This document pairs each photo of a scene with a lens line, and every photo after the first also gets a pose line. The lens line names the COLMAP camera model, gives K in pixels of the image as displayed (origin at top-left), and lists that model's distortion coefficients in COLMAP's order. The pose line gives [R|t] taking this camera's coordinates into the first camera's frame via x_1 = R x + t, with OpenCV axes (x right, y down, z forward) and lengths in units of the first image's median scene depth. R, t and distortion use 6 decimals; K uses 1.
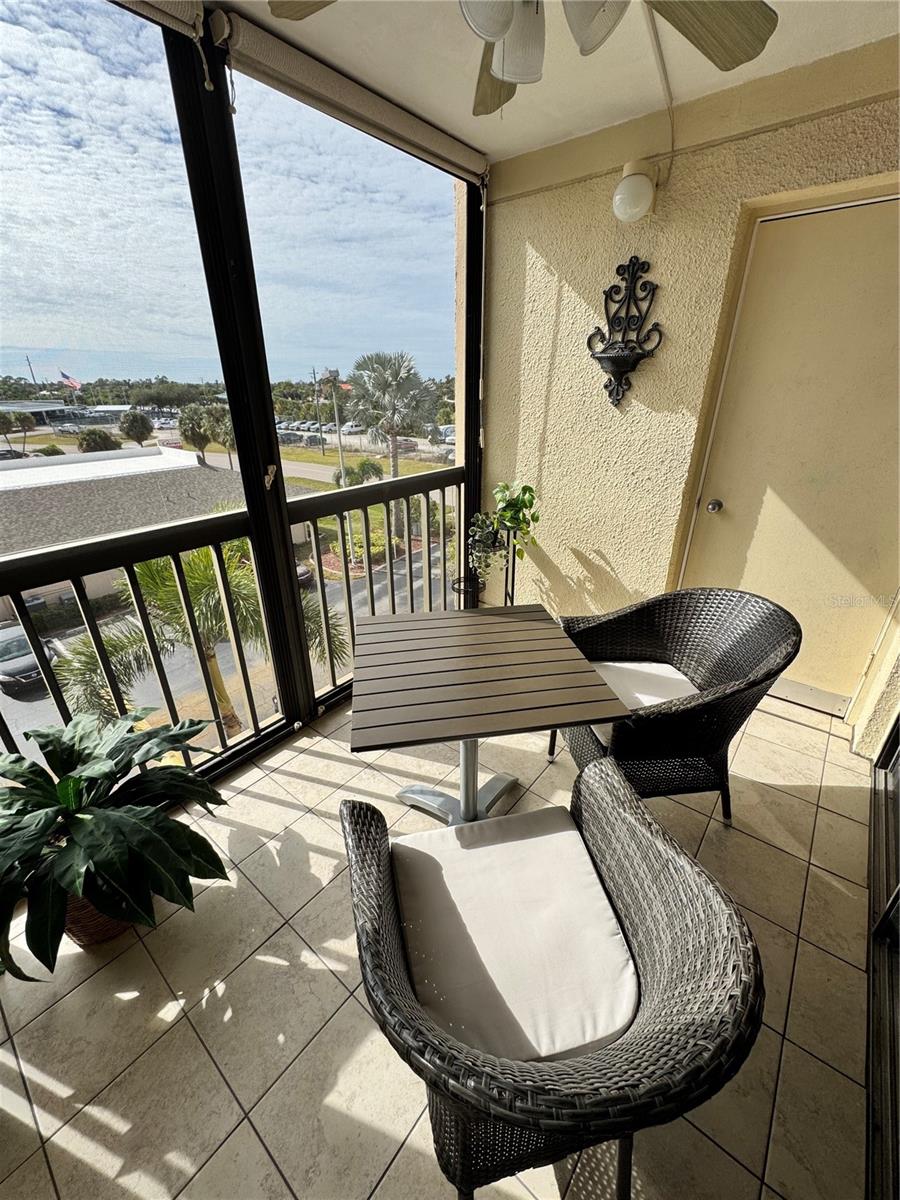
lens RADIAL K [[479.9, 0, 453.4], [0, 479.9, 600.3], [0, 0, 1]] dist [-0.003419, -0.000350]
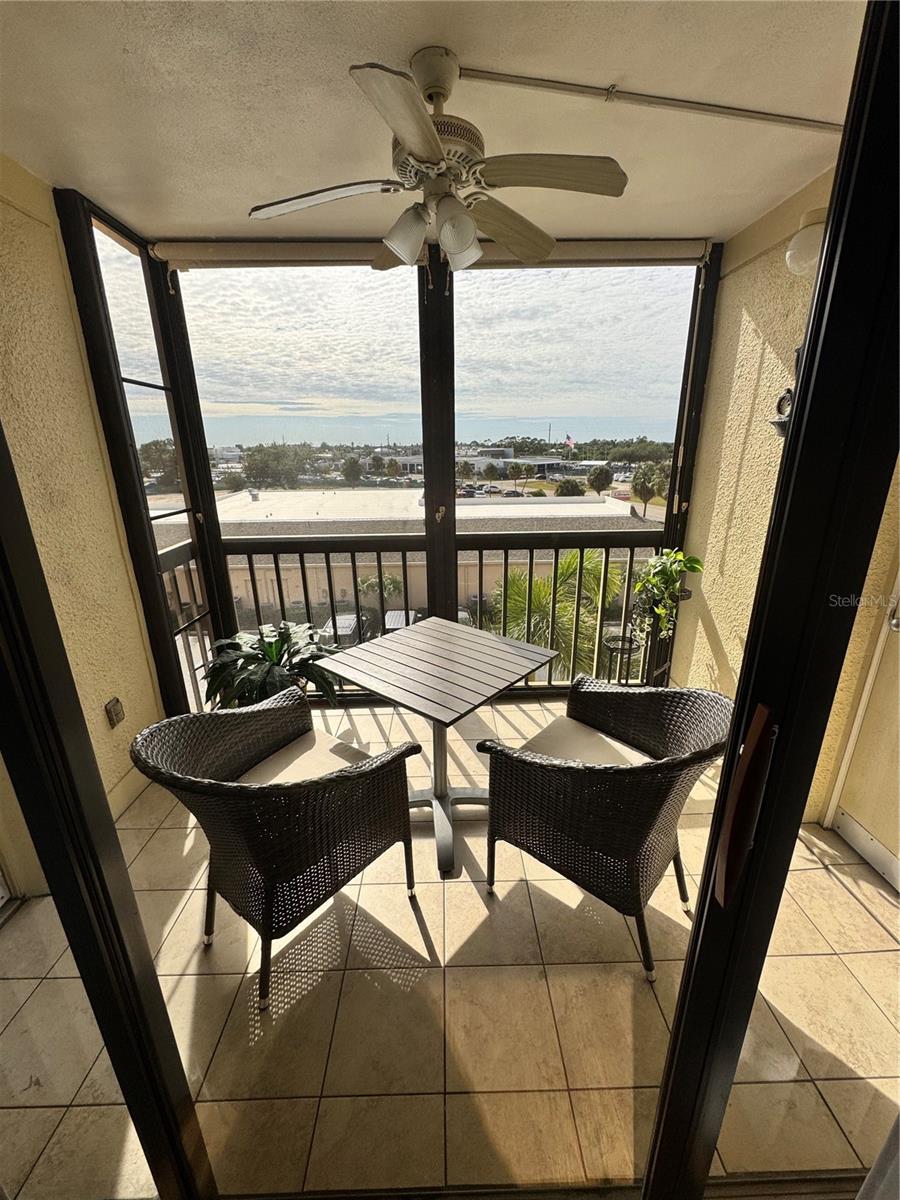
lens RADIAL K [[479.9, 0, 454.9], [0, 479.9, 601.3], [0, 0, 1]] dist [-0.003419, -0.000350]
pose [[0.651665, 0.229459, -0.722967, 0.539312], [-0.303966, 0.952264, 0.028248, -0.042725], [0.694937, 0.201349, 0.690305, 0.057497]]
